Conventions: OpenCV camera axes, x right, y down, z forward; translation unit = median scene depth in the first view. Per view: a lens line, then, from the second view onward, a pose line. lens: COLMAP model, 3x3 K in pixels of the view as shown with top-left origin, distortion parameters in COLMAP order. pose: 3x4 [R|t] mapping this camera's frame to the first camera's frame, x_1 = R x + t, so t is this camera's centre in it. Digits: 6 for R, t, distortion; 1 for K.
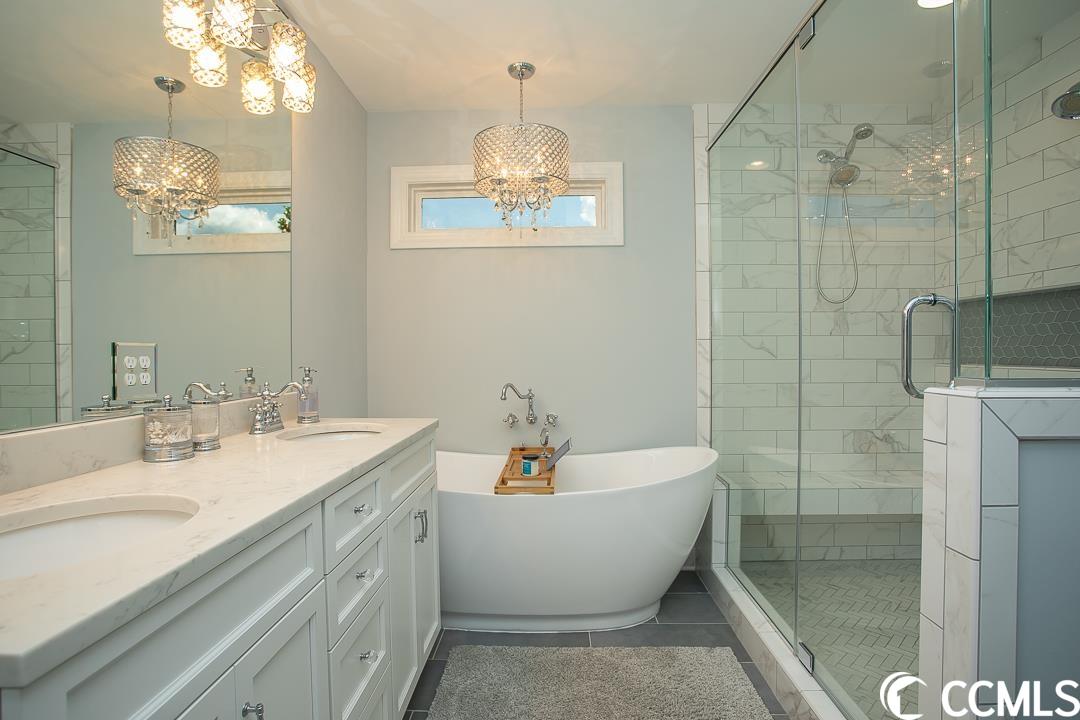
lens RADIAL K [[561.8, 0, 548.0], [0, 561.8, 356.9], [0, 0, 1]] dist [-0.016669, 0.011022]
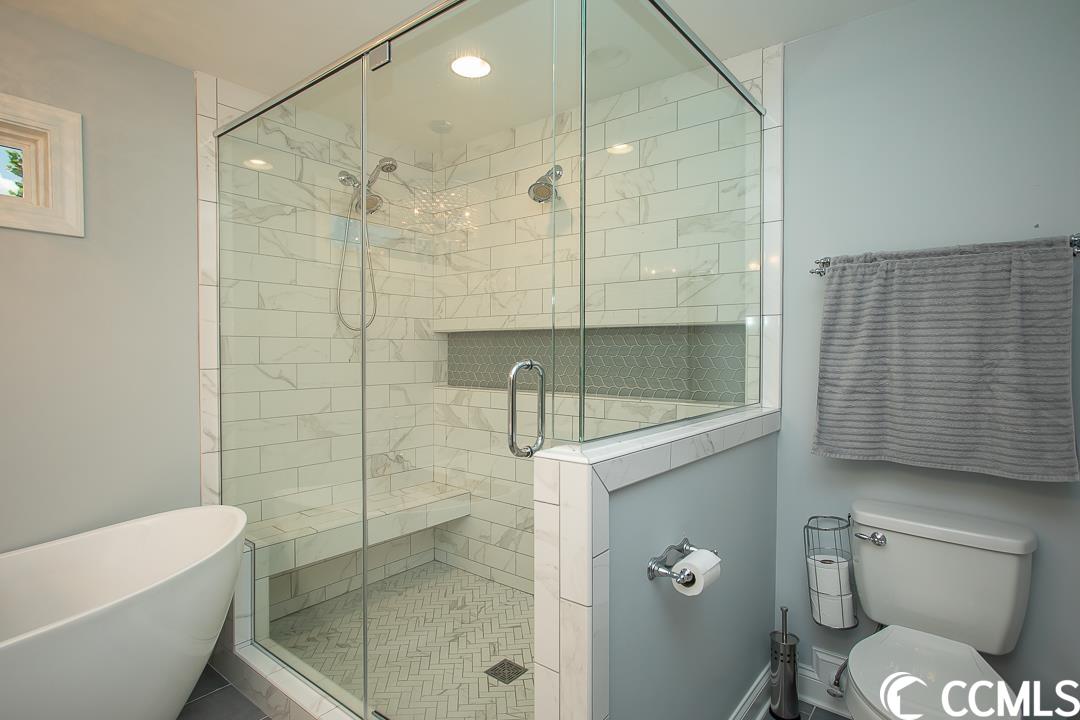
lens RADIAL K [[561.8, 0, 535.9], [0, 561.8, 361.4], [0, 0, 1]] dist [-0.016669, 0.011022]
pose [[0.619490, -0.015048, 0.784860, -0.067021], [0.005055, 0.999872, 0.015180, -0.055043], [-0.784988, -0.005437, 0.619487, 0.141006]]
